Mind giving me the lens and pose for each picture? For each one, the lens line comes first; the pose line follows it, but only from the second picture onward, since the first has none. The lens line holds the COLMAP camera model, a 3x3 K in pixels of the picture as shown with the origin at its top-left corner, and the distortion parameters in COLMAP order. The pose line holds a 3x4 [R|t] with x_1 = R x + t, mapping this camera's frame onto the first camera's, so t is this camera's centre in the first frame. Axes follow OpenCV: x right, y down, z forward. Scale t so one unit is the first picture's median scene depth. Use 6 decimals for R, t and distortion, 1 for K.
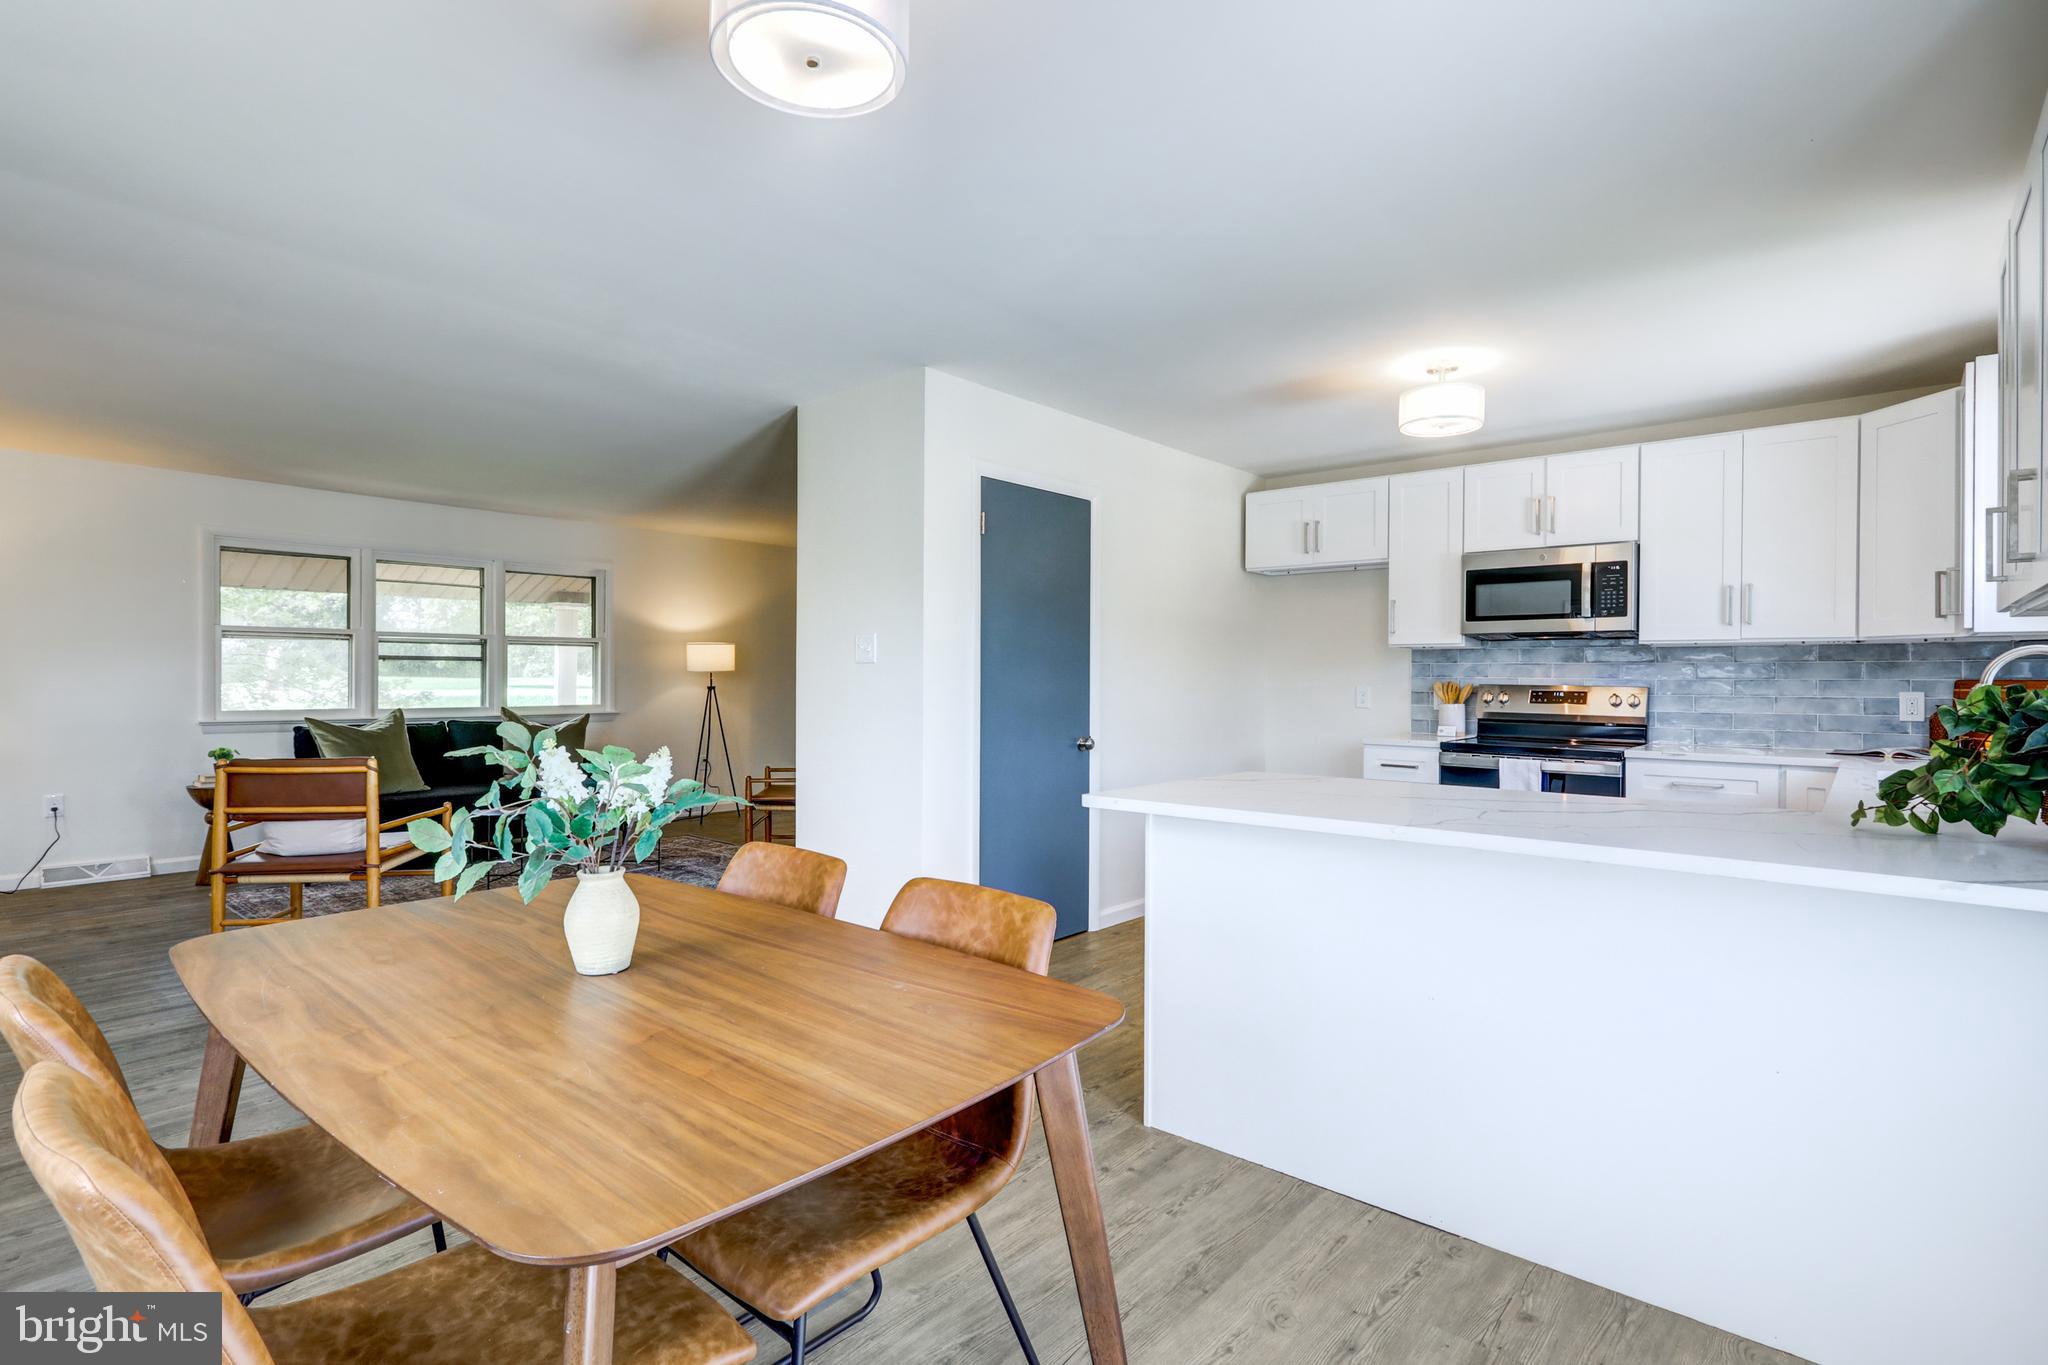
lens RADIAL K [[1000.0, 0, 1021.0], [0, 1000.0, 677.8], [0, 0, 1]] dist [-0.007048, 0.001739]
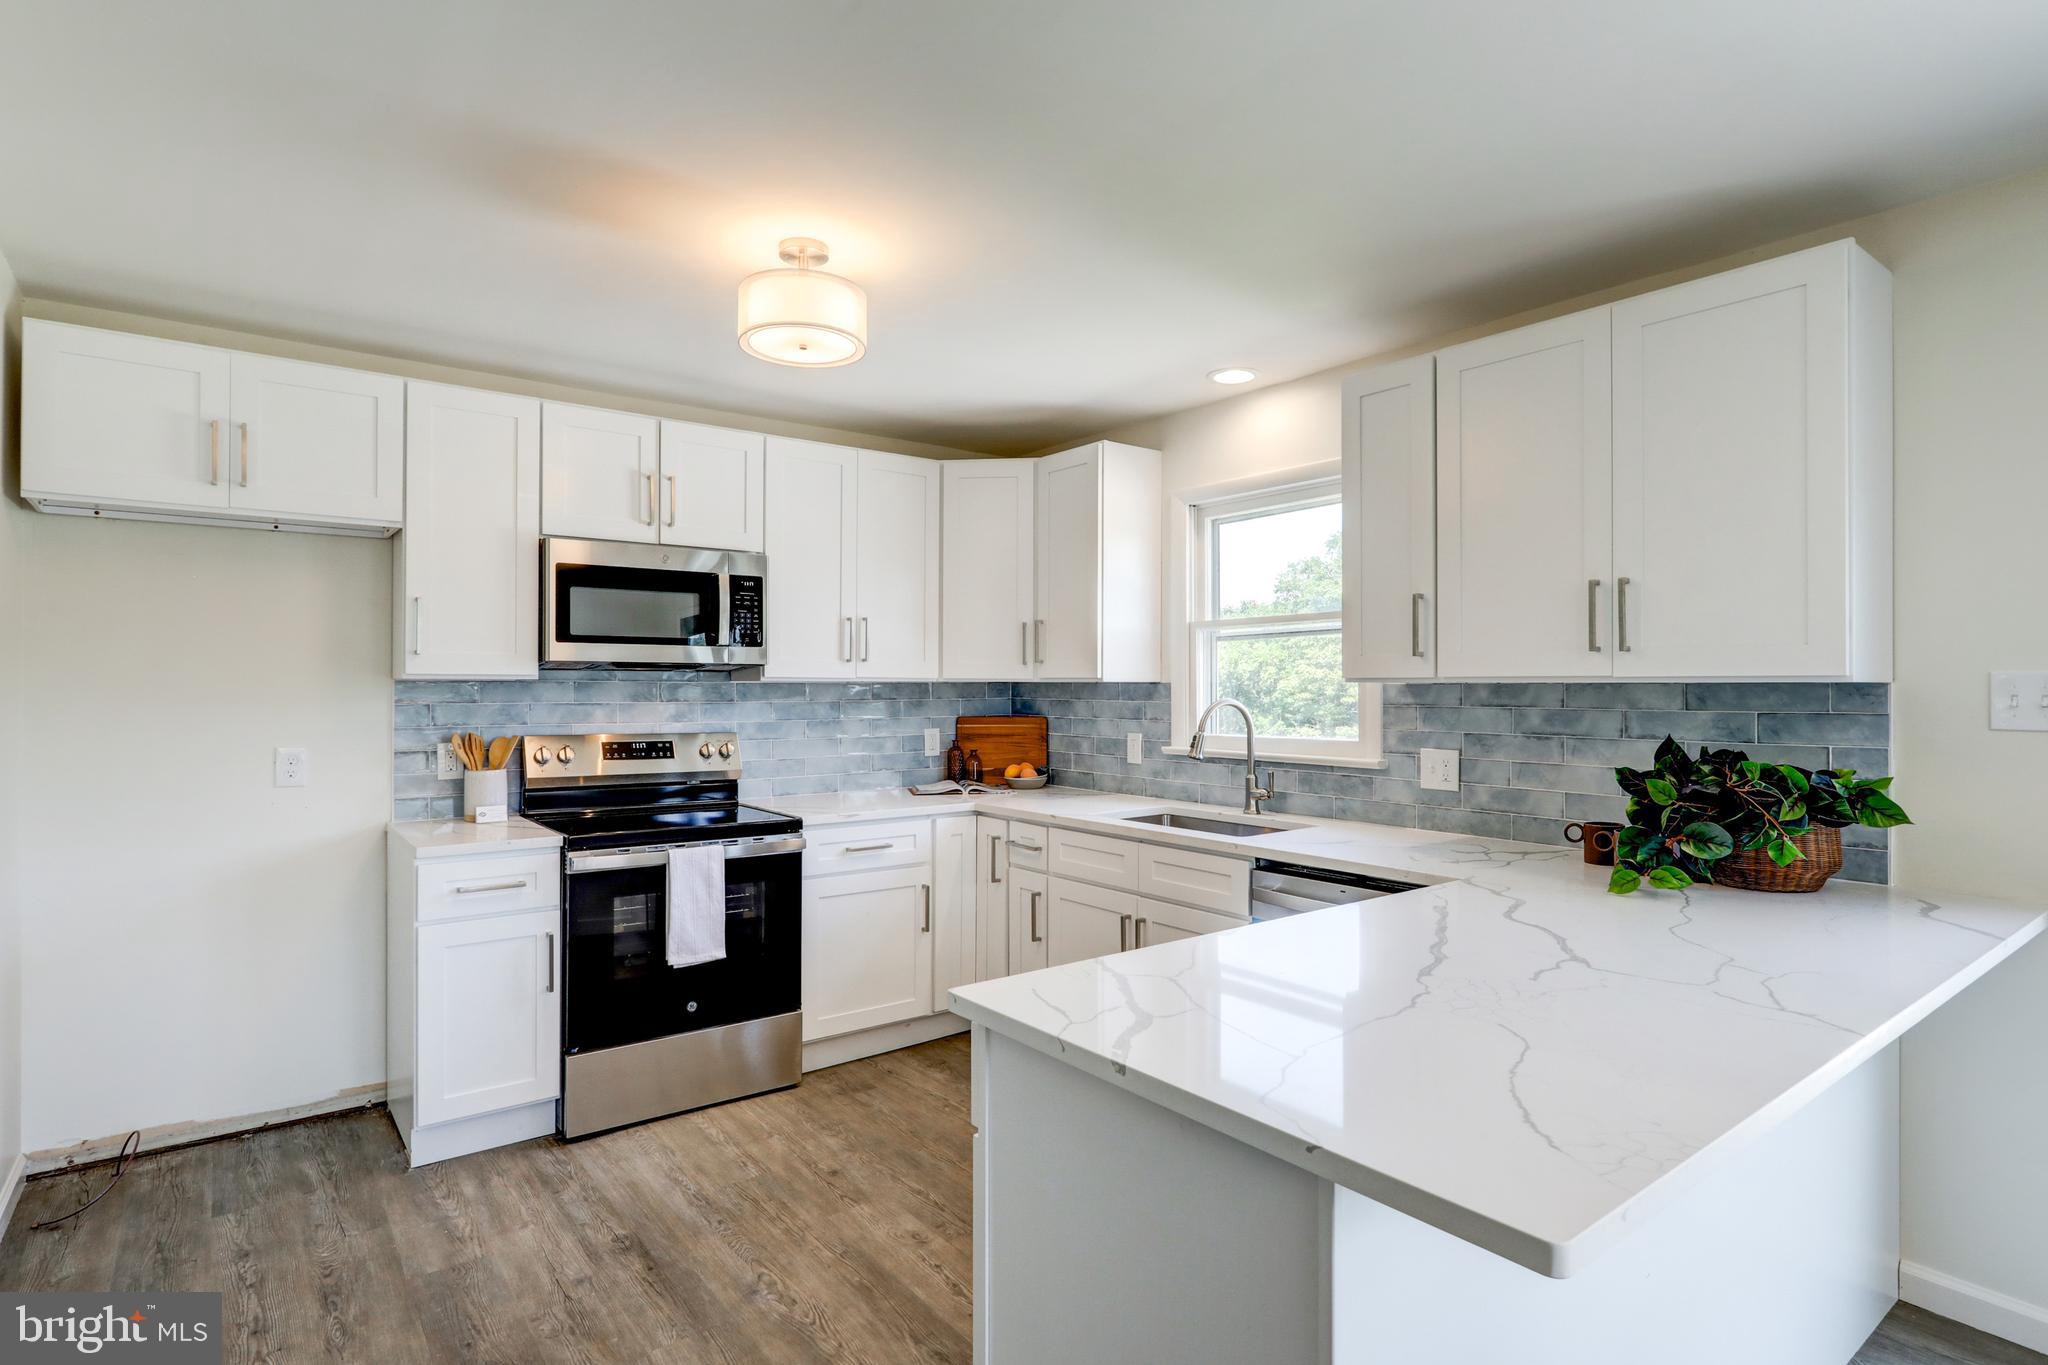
lens RADIAL K [[1042.9, 0, 1024.0], [0, 1042.9, 682.5], [0, 0, 1]] dist [0.001113, 0.000322]
pose [[0.198478, -0.004551, 0.980095, -0.165021], [-0.002349, 0.999984, 0.005119, -0.037200], [-0.980103, -0.003318, 0.198464, 0.615379]]
